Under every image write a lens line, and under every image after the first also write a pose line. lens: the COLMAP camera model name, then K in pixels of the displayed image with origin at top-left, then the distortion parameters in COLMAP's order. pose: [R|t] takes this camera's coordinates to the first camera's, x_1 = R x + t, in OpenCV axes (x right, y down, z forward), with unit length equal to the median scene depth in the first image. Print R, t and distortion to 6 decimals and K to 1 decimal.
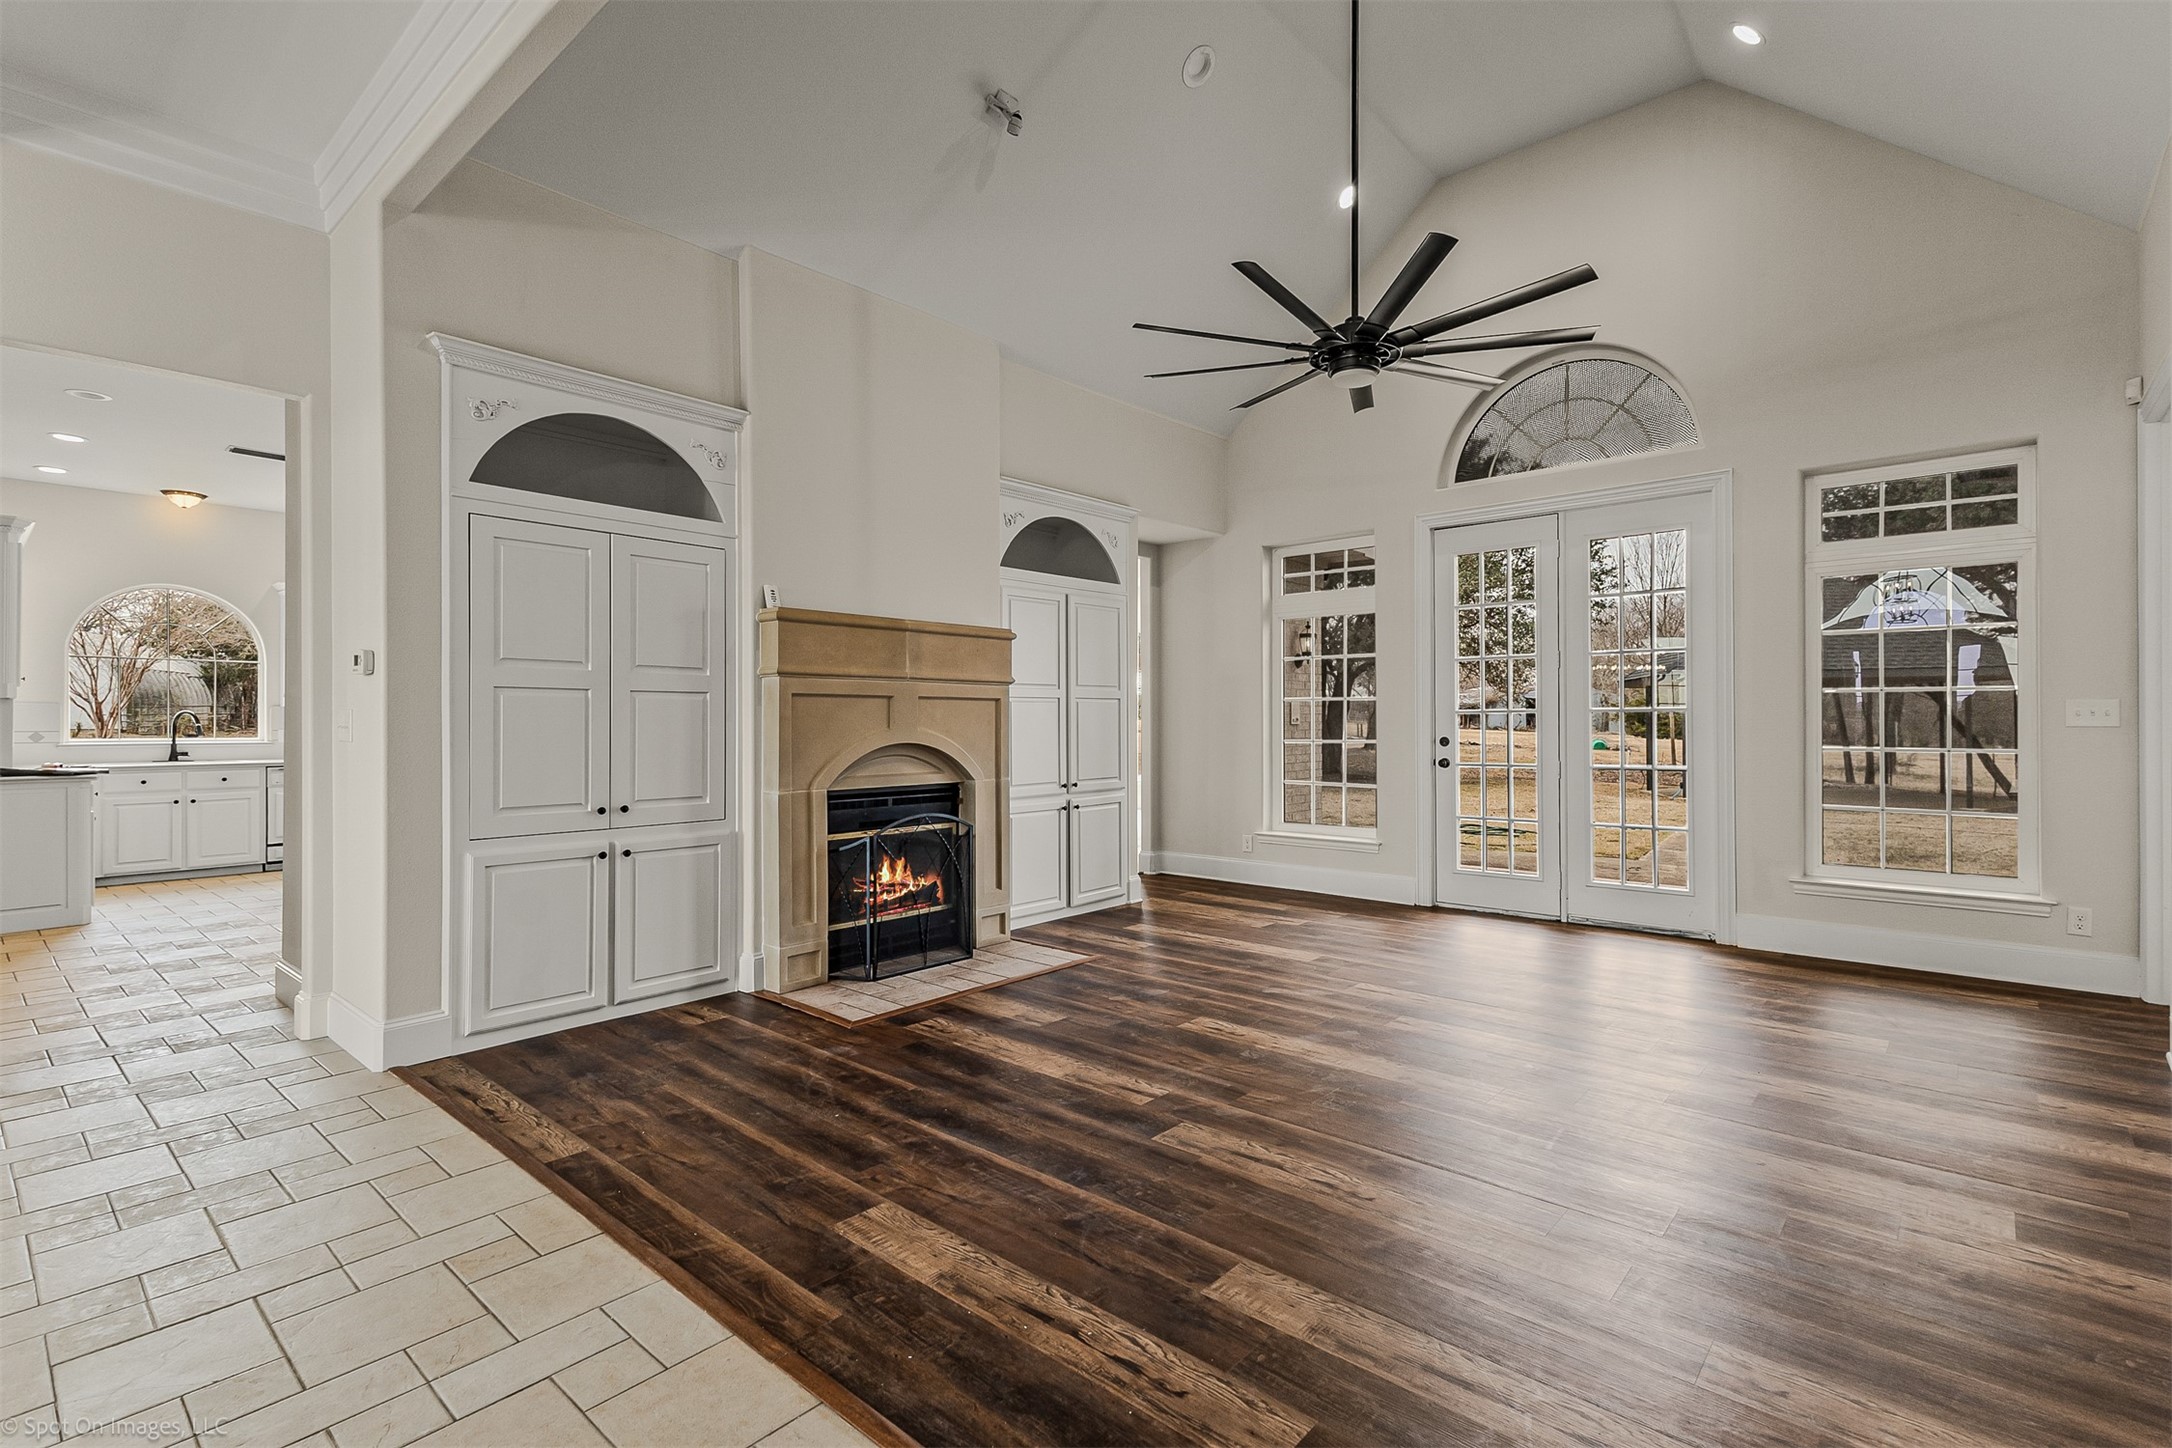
lens RADIAL K [[1000.4, 0, 1130.7], [0, 1000.4, 707.8], [0, 0, 1]] dist [0.022062, 0.000831]
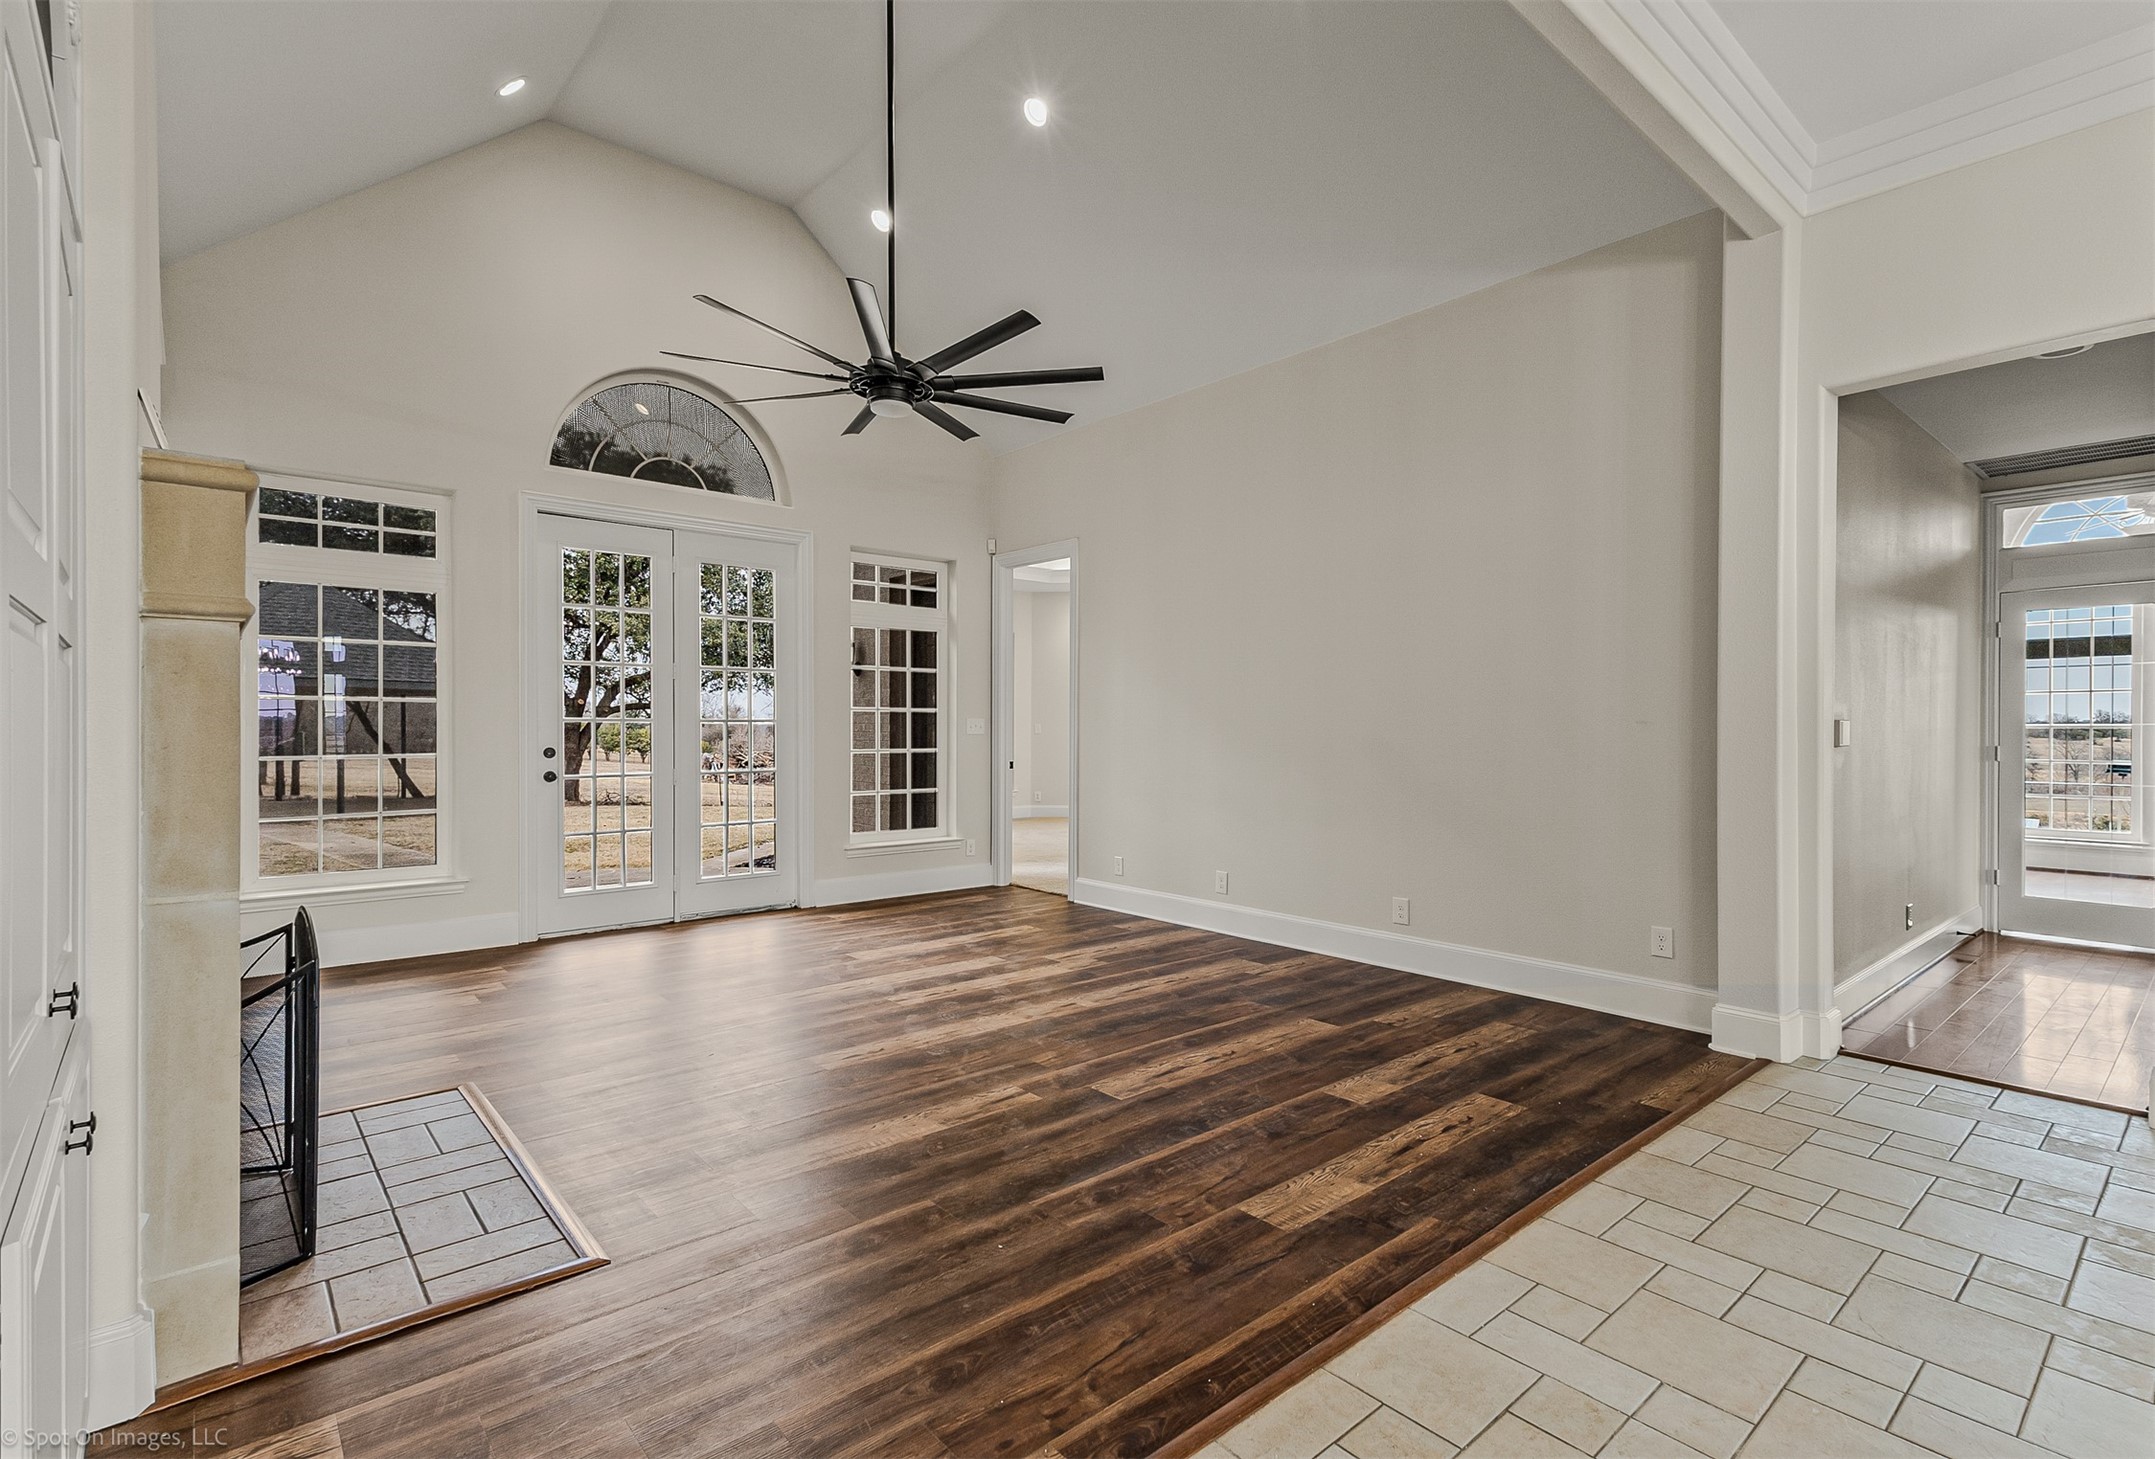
lens RADIAL K [[992.6, 0, 1084.8], [0, 992.6, 725.6], [0, 0, 1]] dist [0.022062, 0.000831]
pose [[0.151986, 0.006209, 0.988363, -1.040985], [-0.012939, 0.999907, -0.004292, 0.014928], [-0.988298, -0.012136, 0.152052, 0.836530]]
